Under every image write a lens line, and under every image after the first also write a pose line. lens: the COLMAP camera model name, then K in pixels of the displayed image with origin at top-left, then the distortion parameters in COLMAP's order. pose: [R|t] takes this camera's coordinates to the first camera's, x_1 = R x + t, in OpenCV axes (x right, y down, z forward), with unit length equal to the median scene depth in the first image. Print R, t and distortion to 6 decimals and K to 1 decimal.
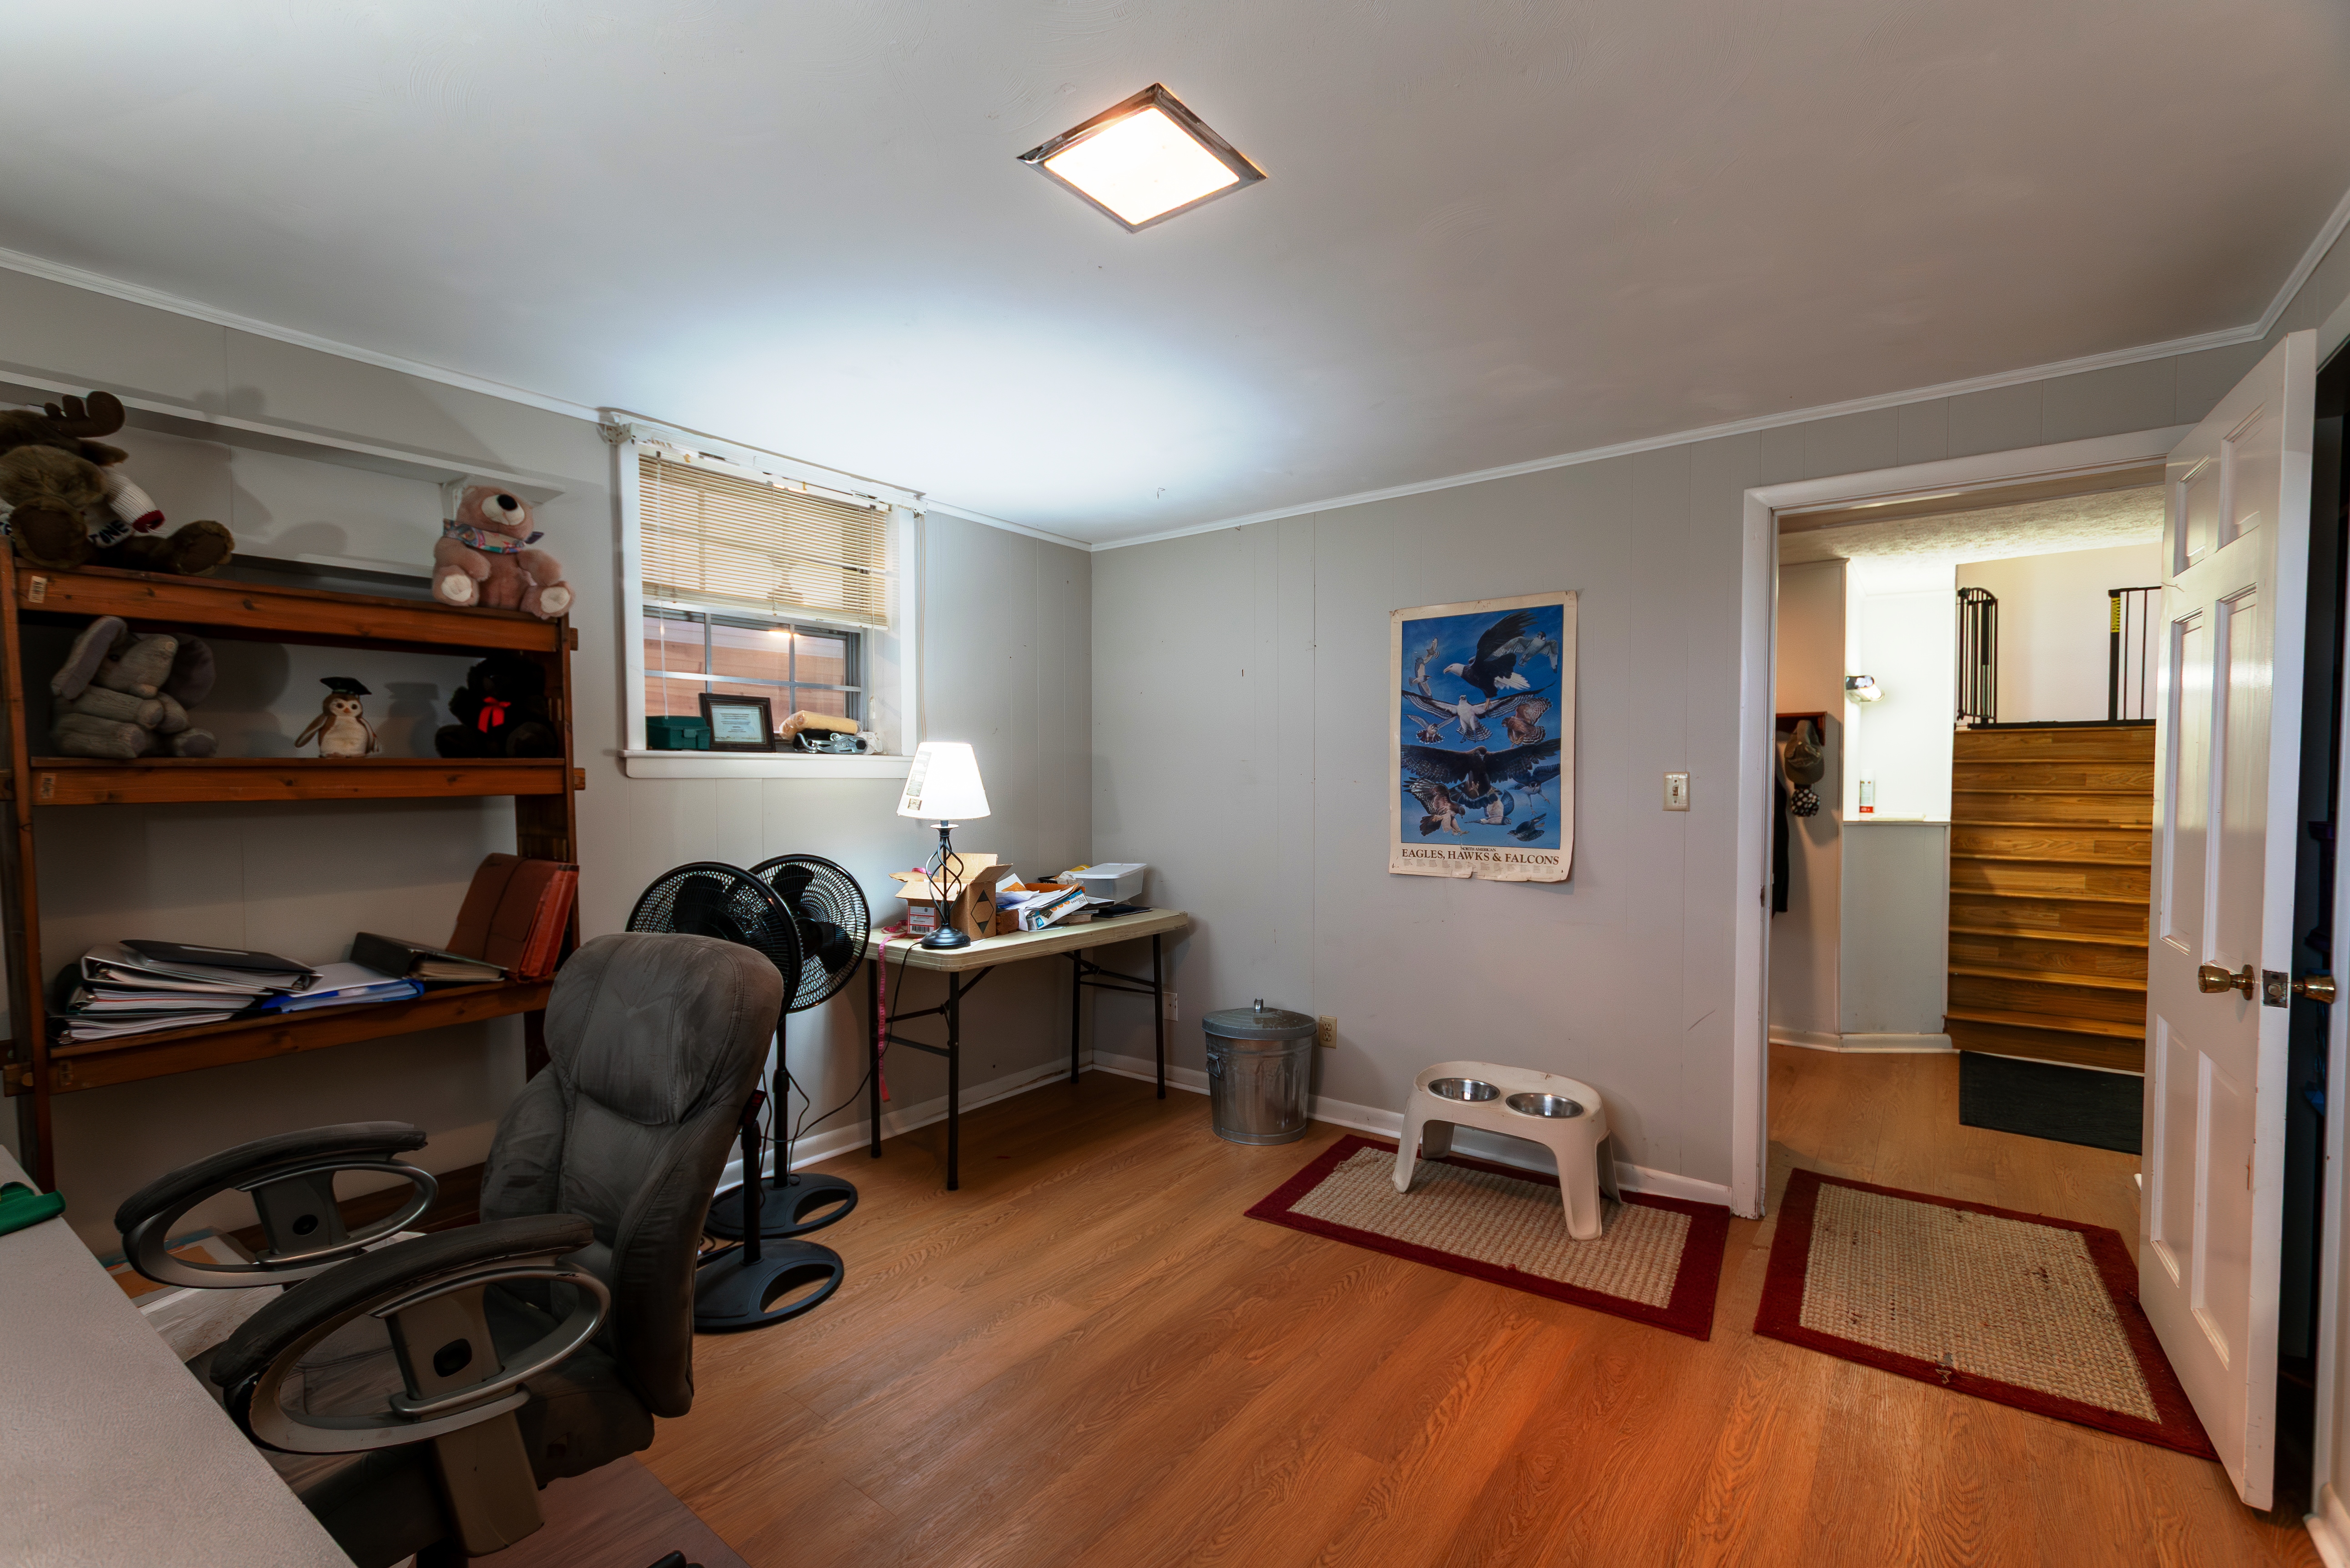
lens RADIAL K [[1000.9, 0, 1172.5], [0, 1000.9, 805.6], [0, 0, 1]] dist [0.016144, -0.004439]
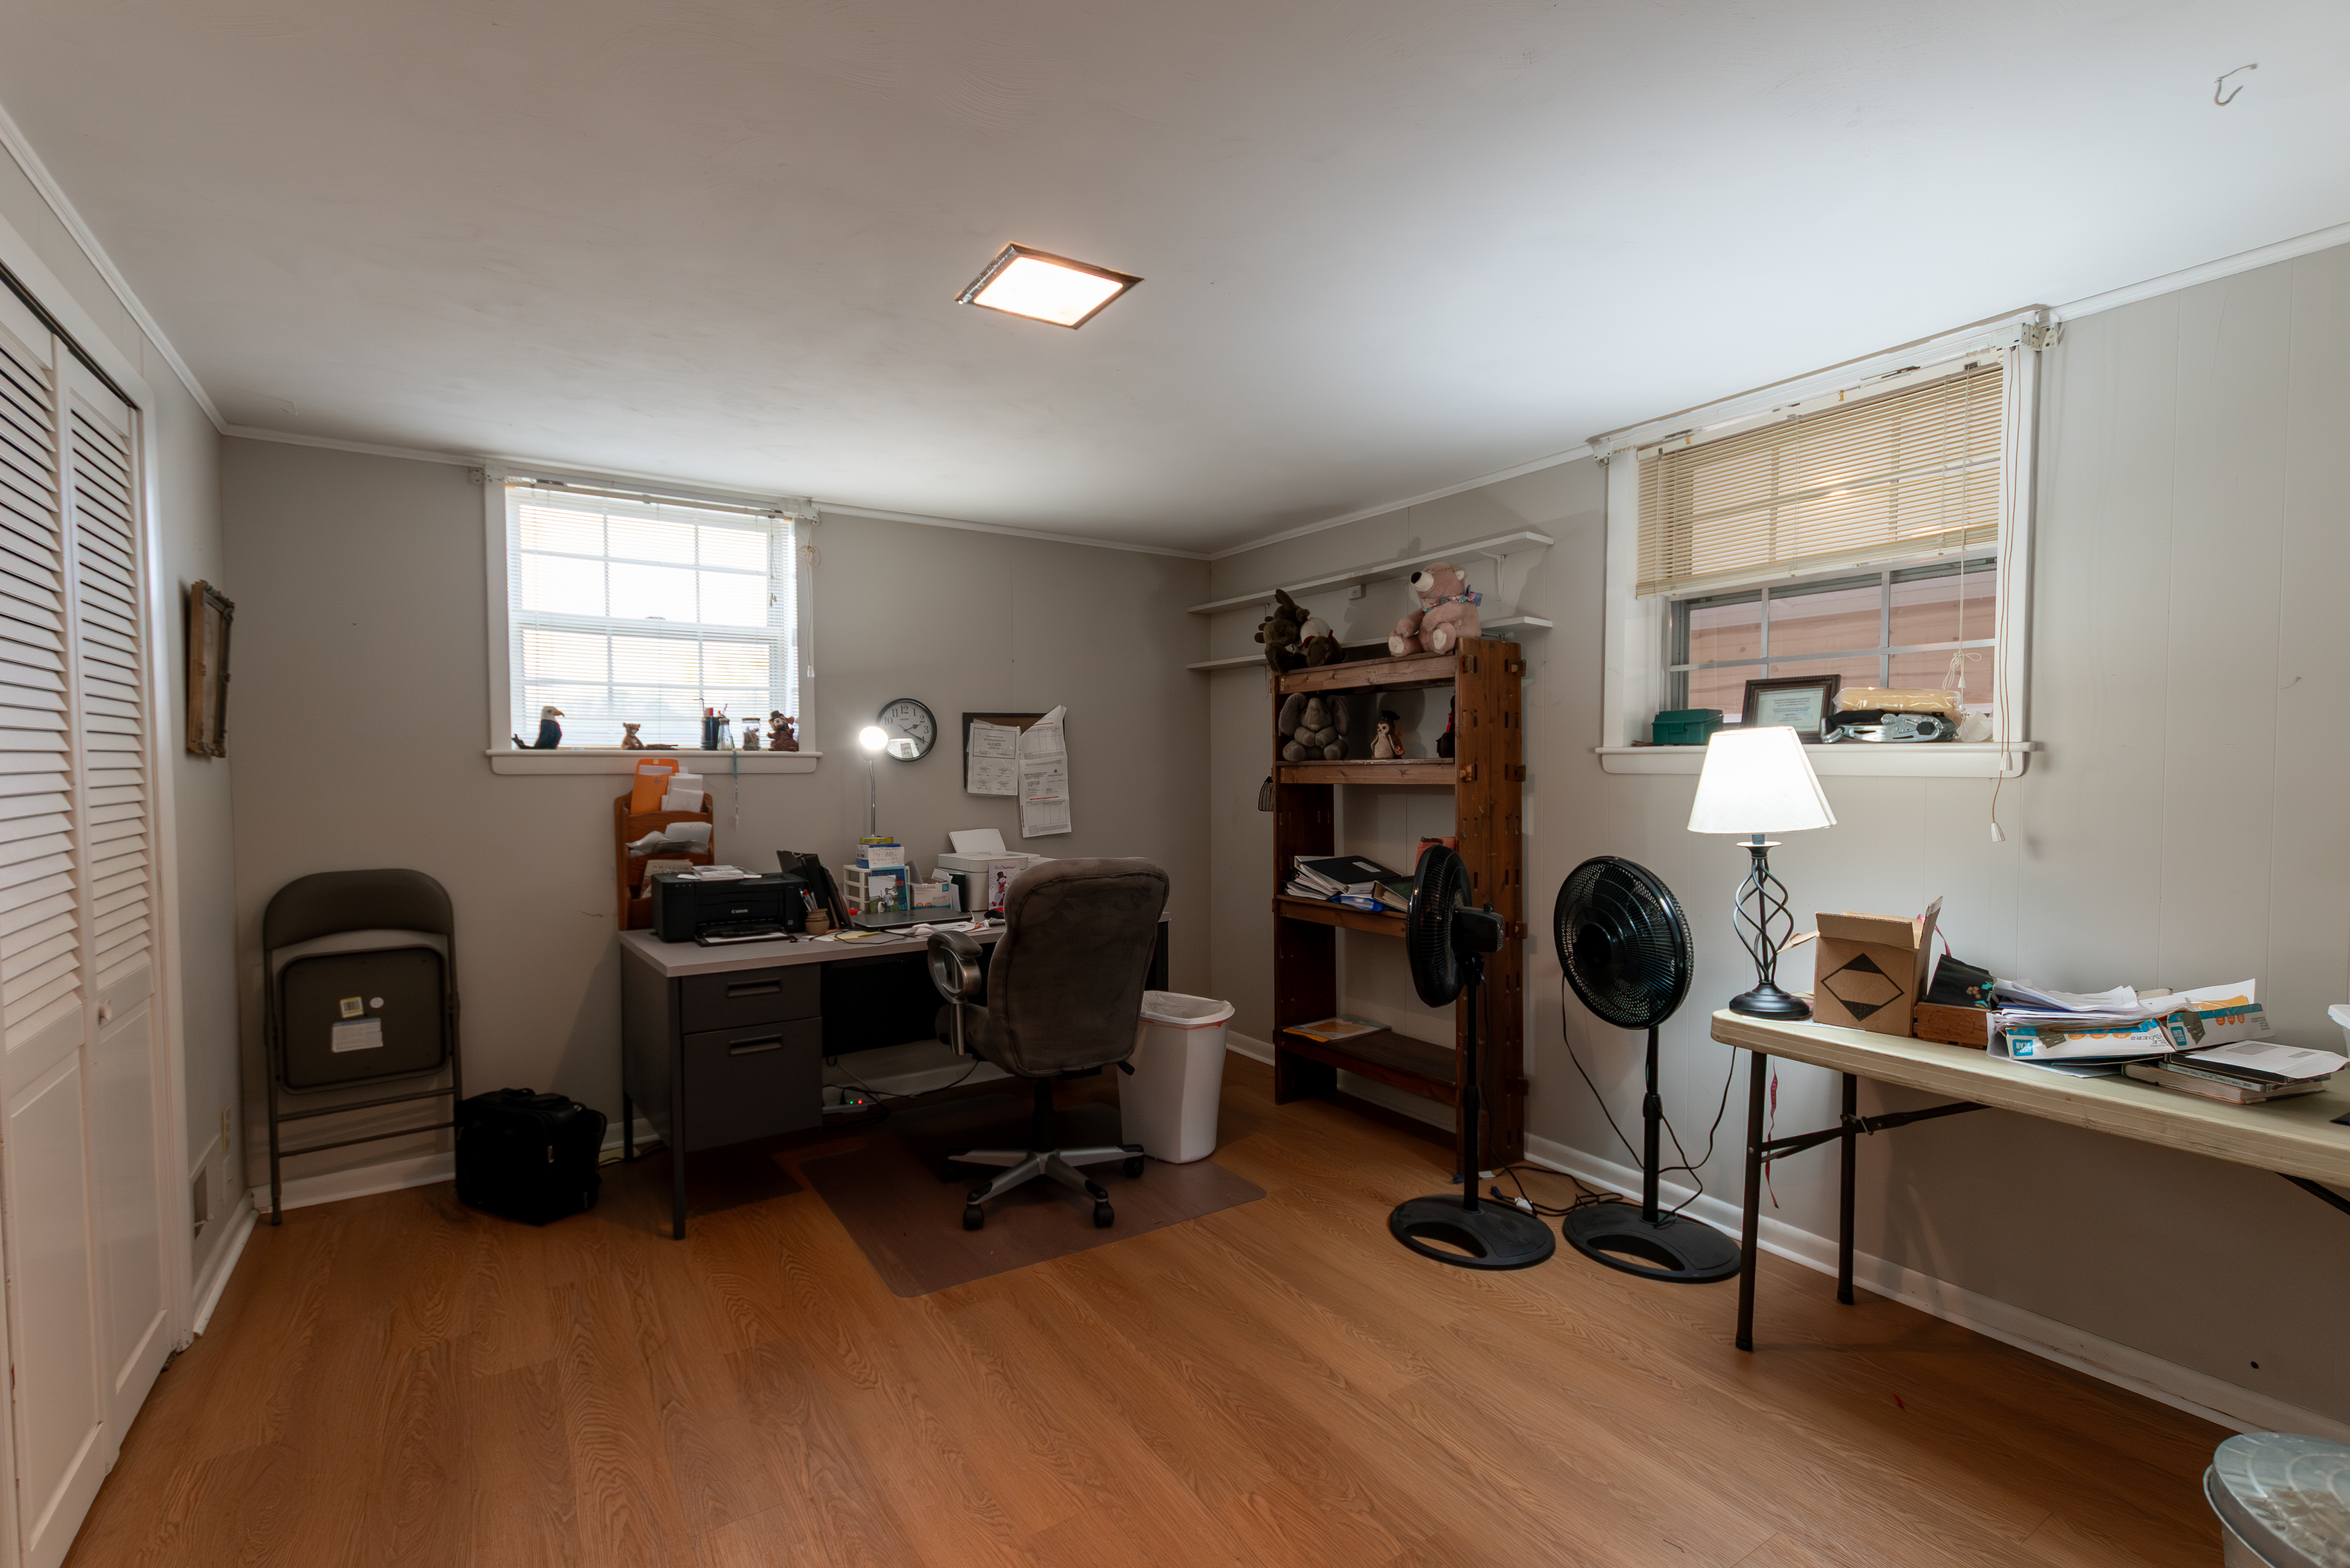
lens RADIAL K [[1066.2, 0, 1160.0], [0, 1066.2, 803.0], [0, 0, 1]] dist [0.016290, -0.006200]
pose [[-0.343663, 0.034556, -0.938457, 0.674810], [-0.027099, 0.998542, 0.046692, -0.034034], [0.938702, 0.041477, -0.342225, 0.908501]]
